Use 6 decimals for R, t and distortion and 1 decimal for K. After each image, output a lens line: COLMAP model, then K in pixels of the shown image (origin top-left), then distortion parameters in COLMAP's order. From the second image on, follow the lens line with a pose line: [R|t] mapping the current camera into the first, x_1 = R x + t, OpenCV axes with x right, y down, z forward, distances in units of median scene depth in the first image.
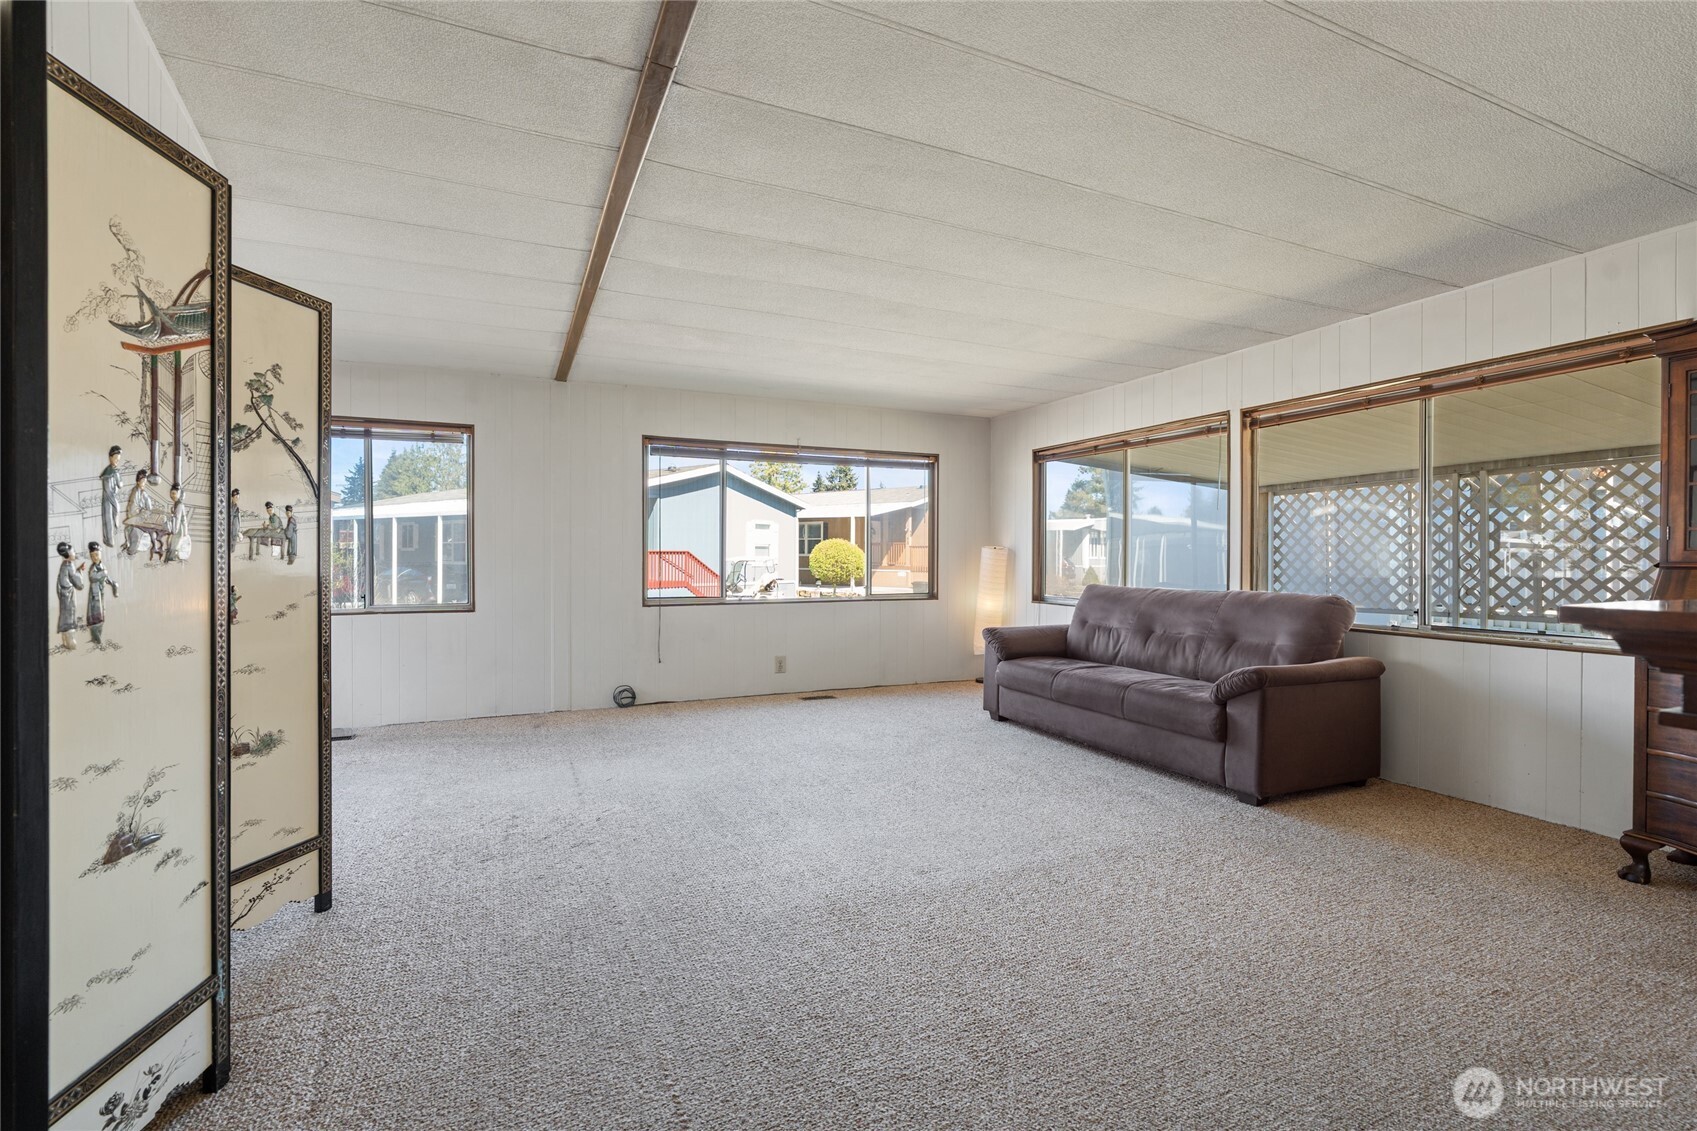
lens RADIAL K [[764.8, 0, 853.8], [0, 764.8, 556.6], [0, 0, 1]] dist [-0.004806, 0.000208]
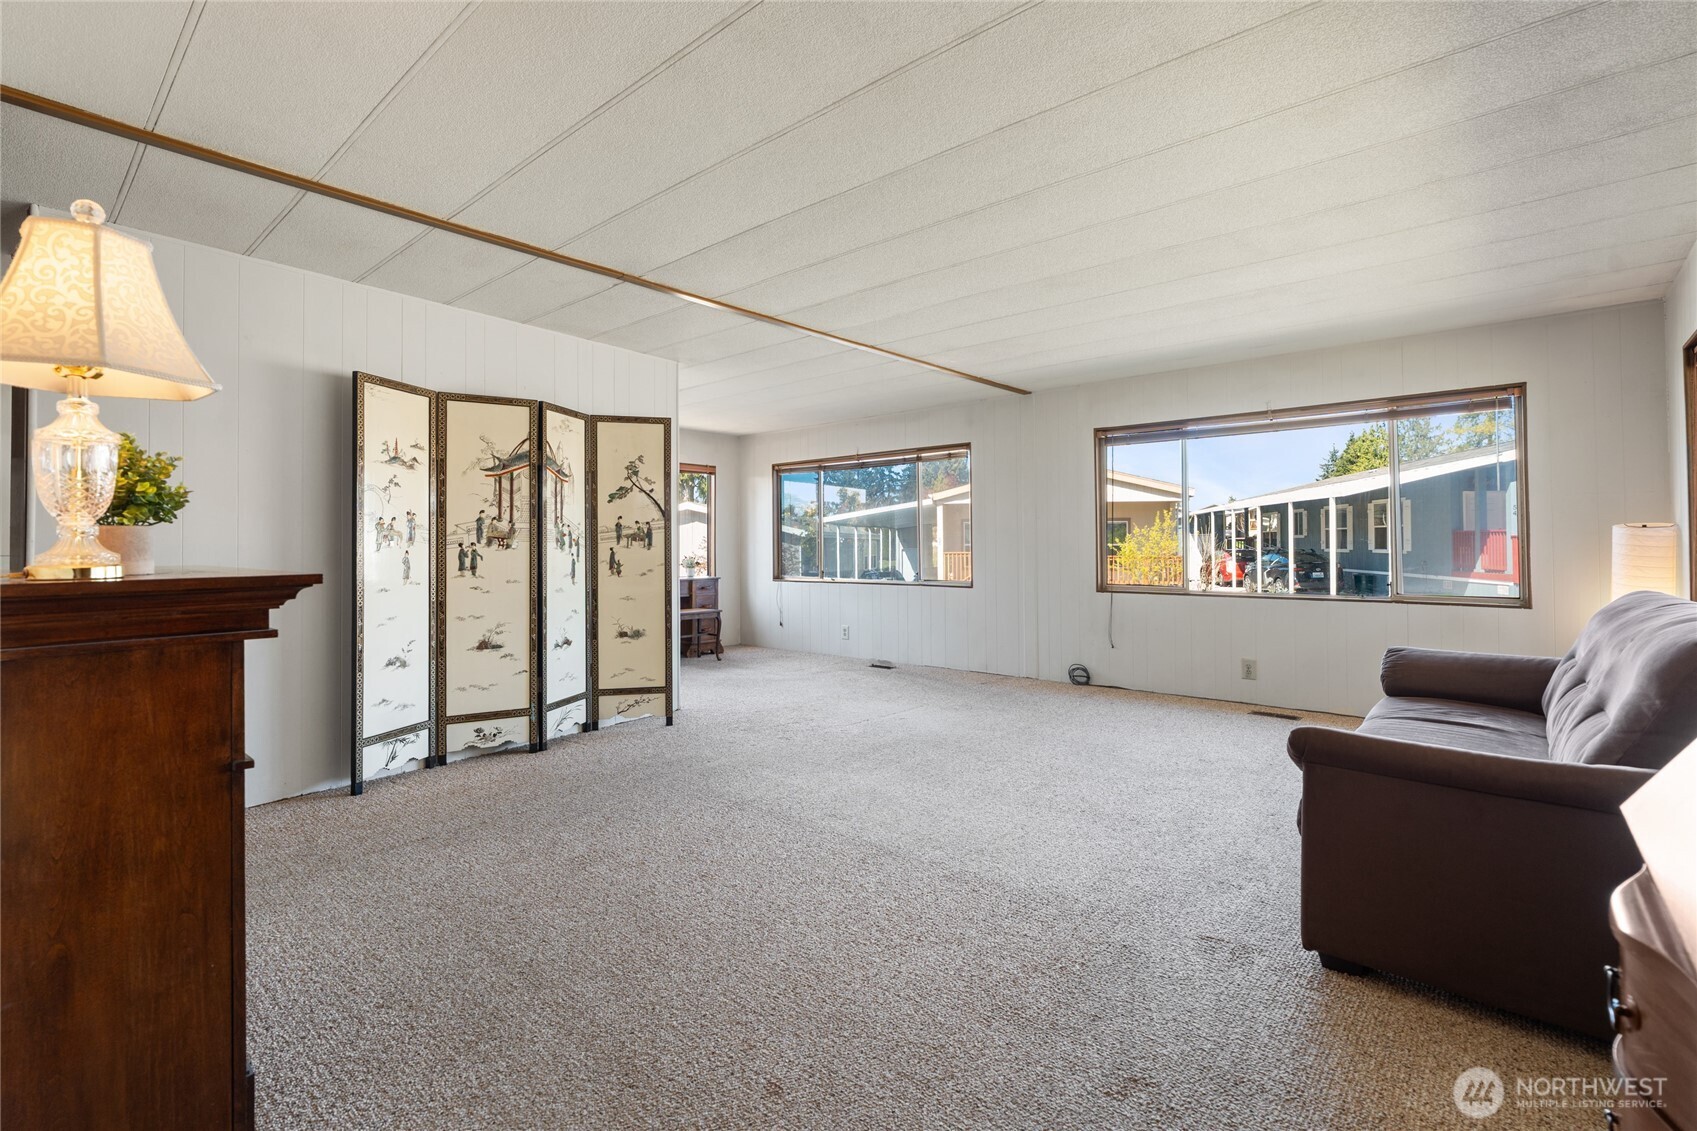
lens RADIAL K [[777.3, 0, 838.5], [0, 777.3, 530.7], [0, 0, 1]] dist [-0.008643, 0.000127]
pose [[0.397099, -0.021451, -0.917525, 0.825056], [0.005874, 0.999766, -0.020831, 0.002405], [0.917757, 0.002883, 0.397132, 0.372782]]
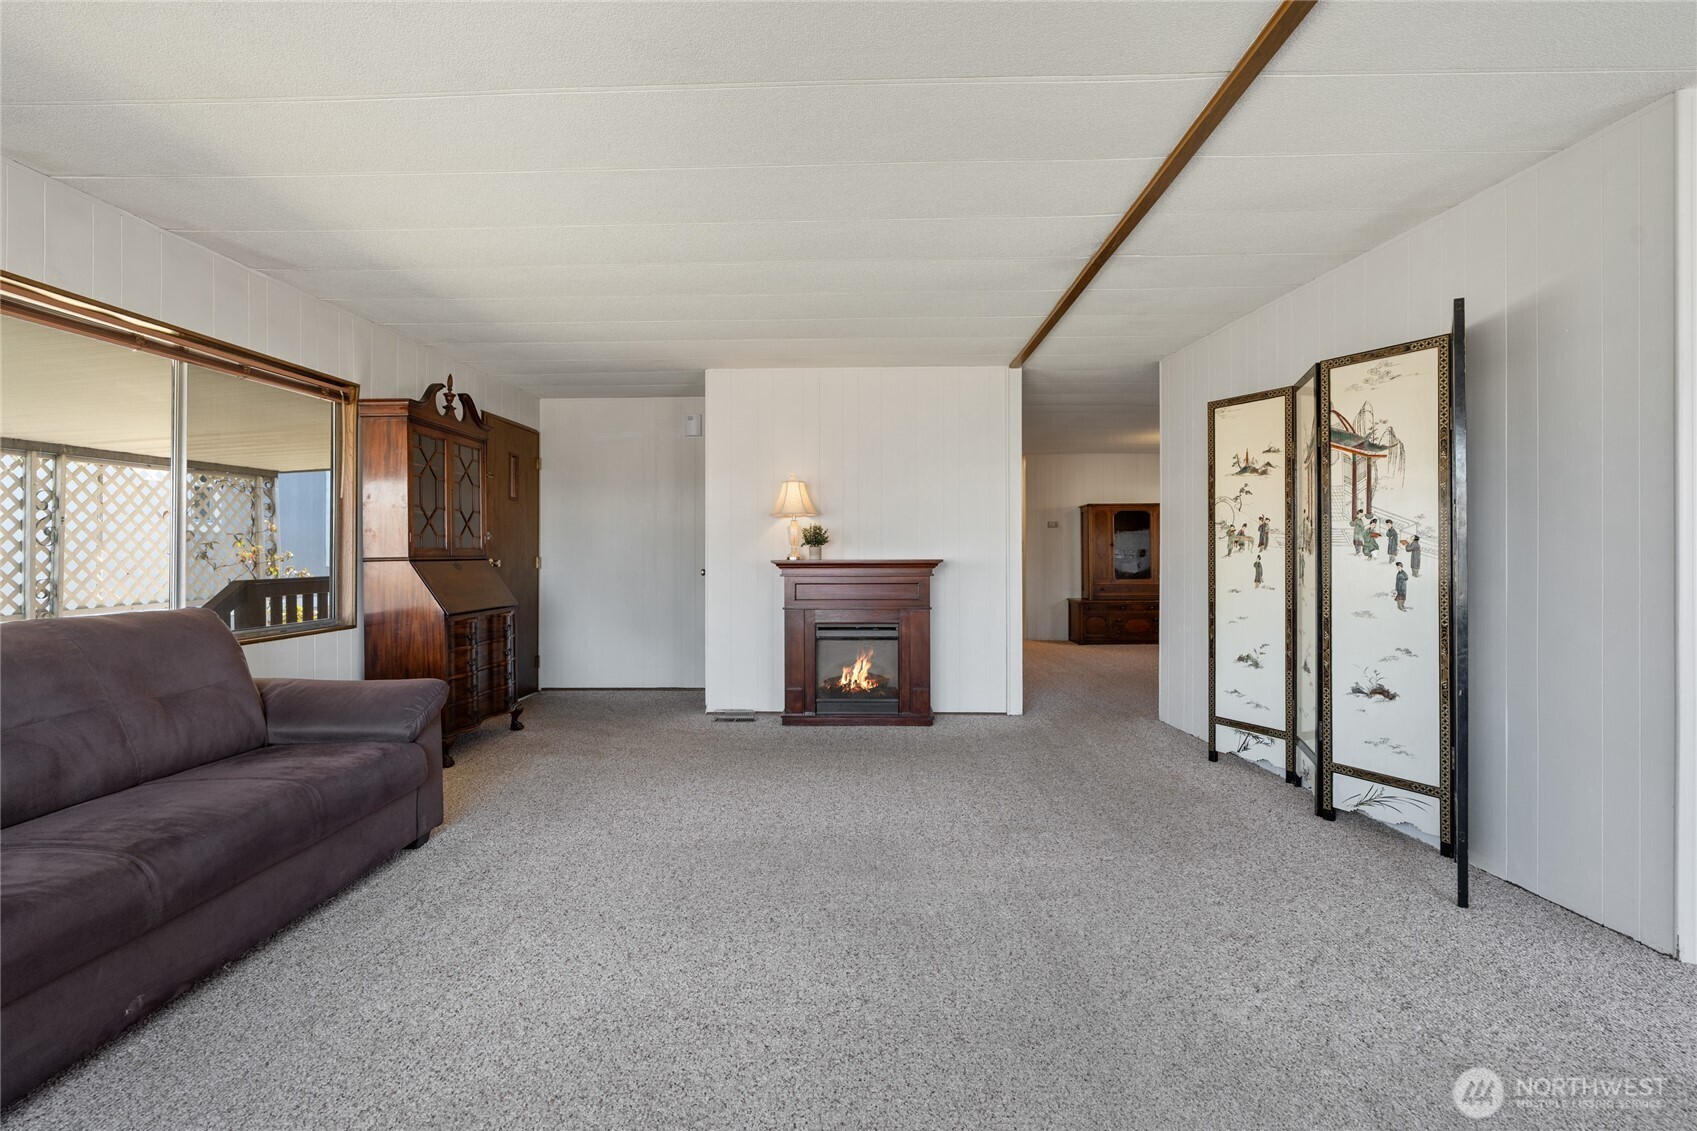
lens RADIAL K [[787.5, 0, 849.8], [0, 787.5, 550.7], [0, 0, 1]] dist [-0.005167, 0.000703]
pose [[-0.896098, 0.000823, 0.443855, -0.267823], [0.001049, 0.999999, 0.000263, -0.002716], [-0.443855, 0.000702, -0.896098, 1.412932]]
